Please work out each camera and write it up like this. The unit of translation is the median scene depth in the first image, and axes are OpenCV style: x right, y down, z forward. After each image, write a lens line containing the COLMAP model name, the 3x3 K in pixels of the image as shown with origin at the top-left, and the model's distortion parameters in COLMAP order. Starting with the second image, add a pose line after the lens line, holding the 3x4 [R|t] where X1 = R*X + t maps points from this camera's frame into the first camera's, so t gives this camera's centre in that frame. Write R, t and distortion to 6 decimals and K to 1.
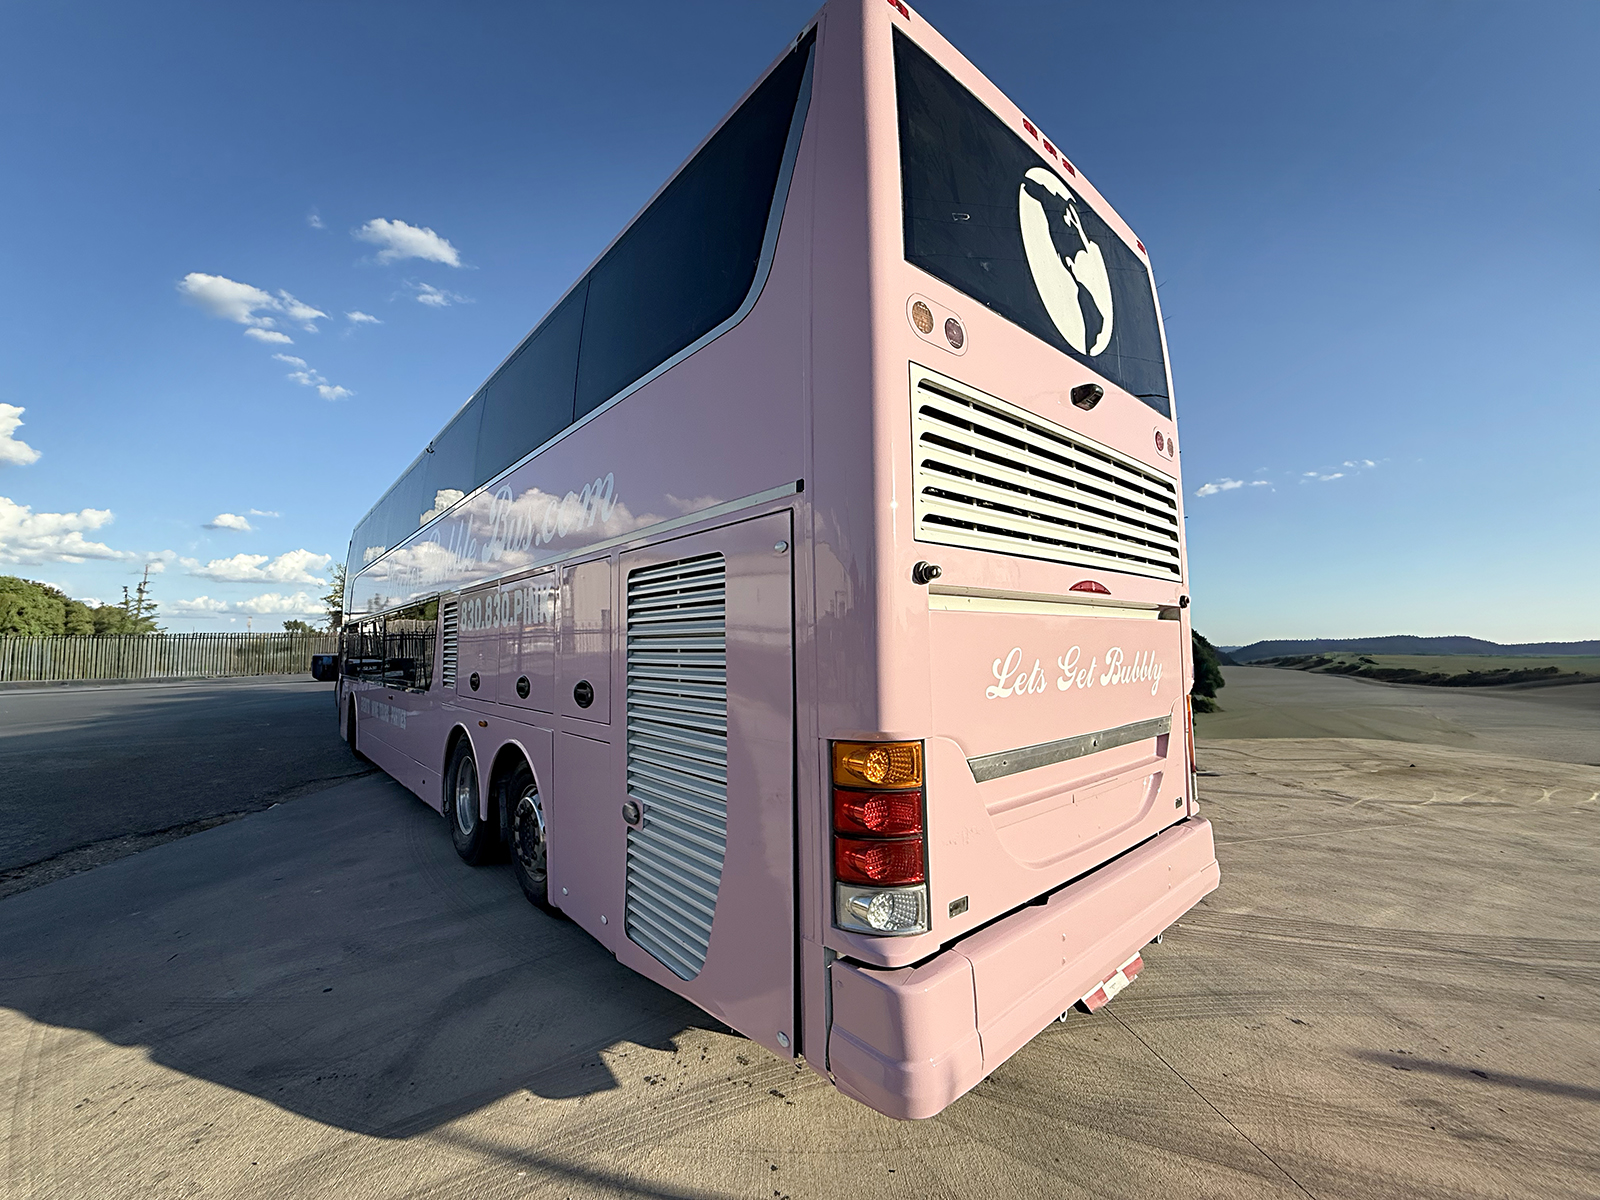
lens RADIAL K [[630.6, 0, 790.5], [0, 630.6, 524.6], [0, 0, 1]] dist [-0.000771, -0.000132]
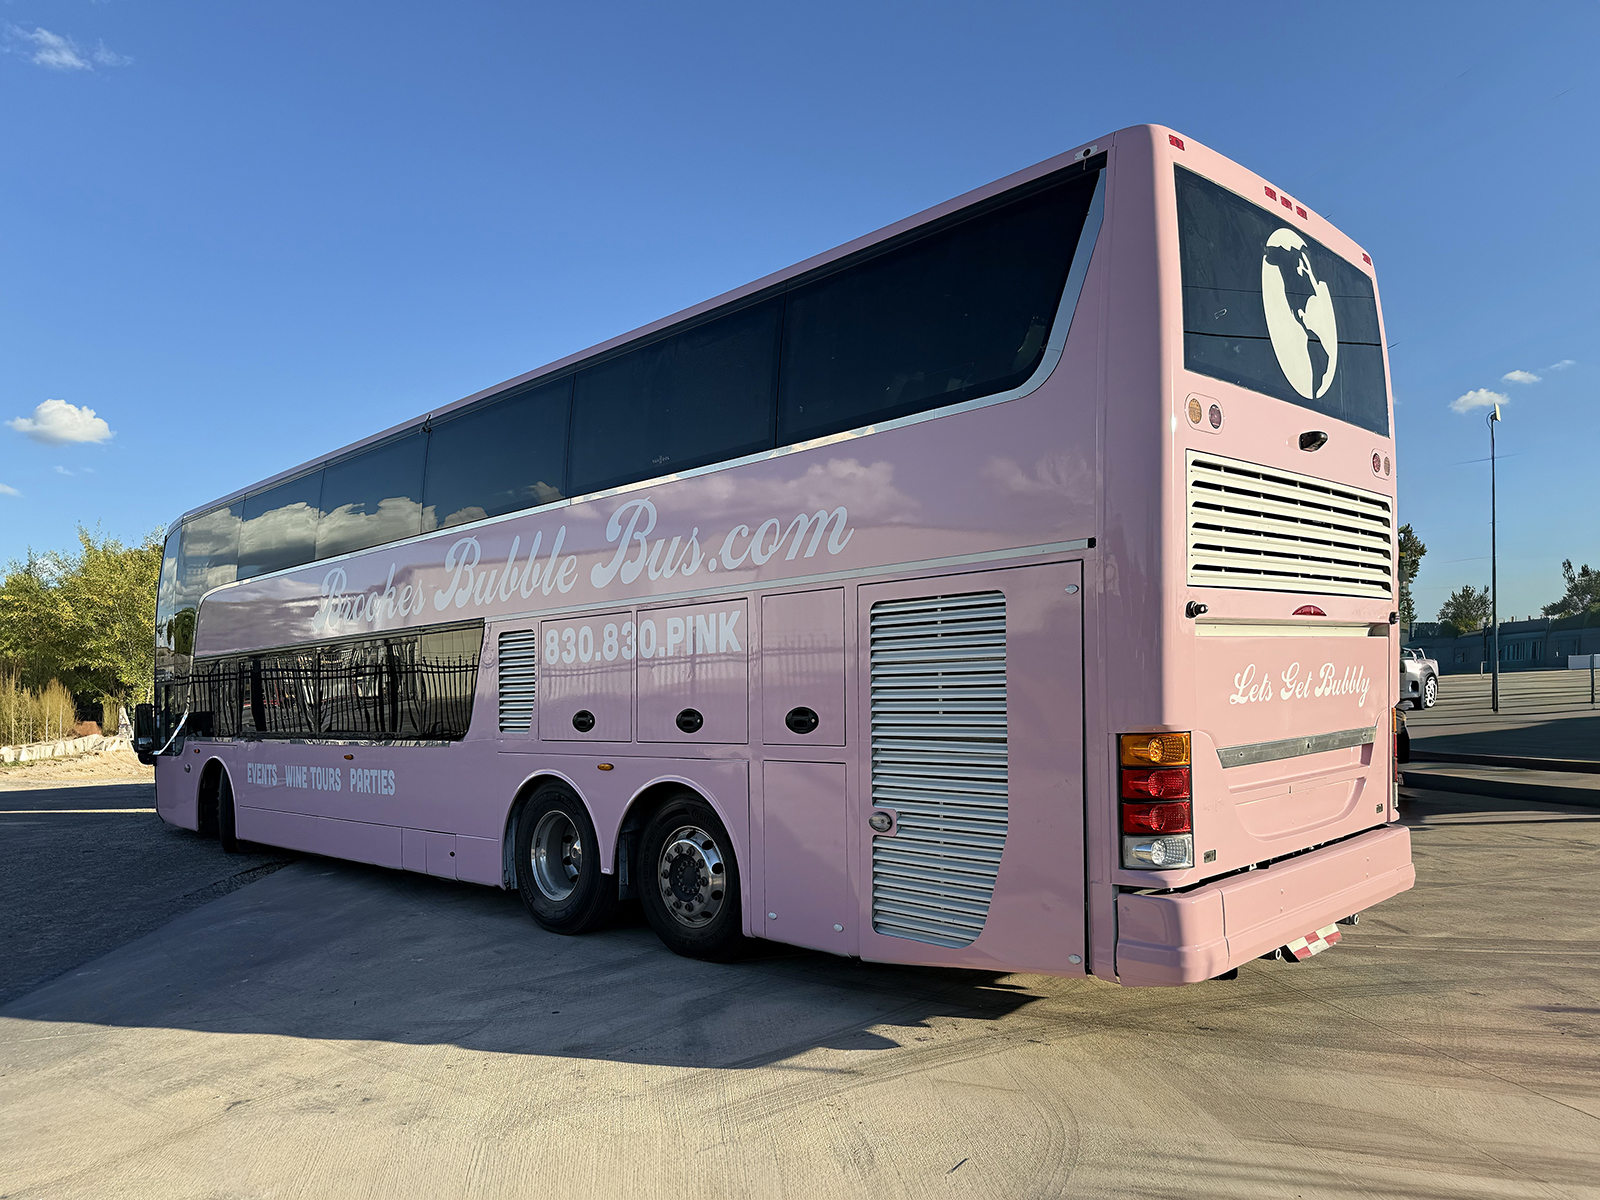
lens RADIAL K [[1054.5, 0, 800.0], [0, 1054.5, 600.0], [0, 0, 1]] dist [0.043210, -0.056558]
pose [[0.999284, -0.021859, 0.030867, -0.488126], [0.018200, 0.993288, 0.114230, -0.151701], [-0.033156, -0.113587, 0.992975, -0.846547]]
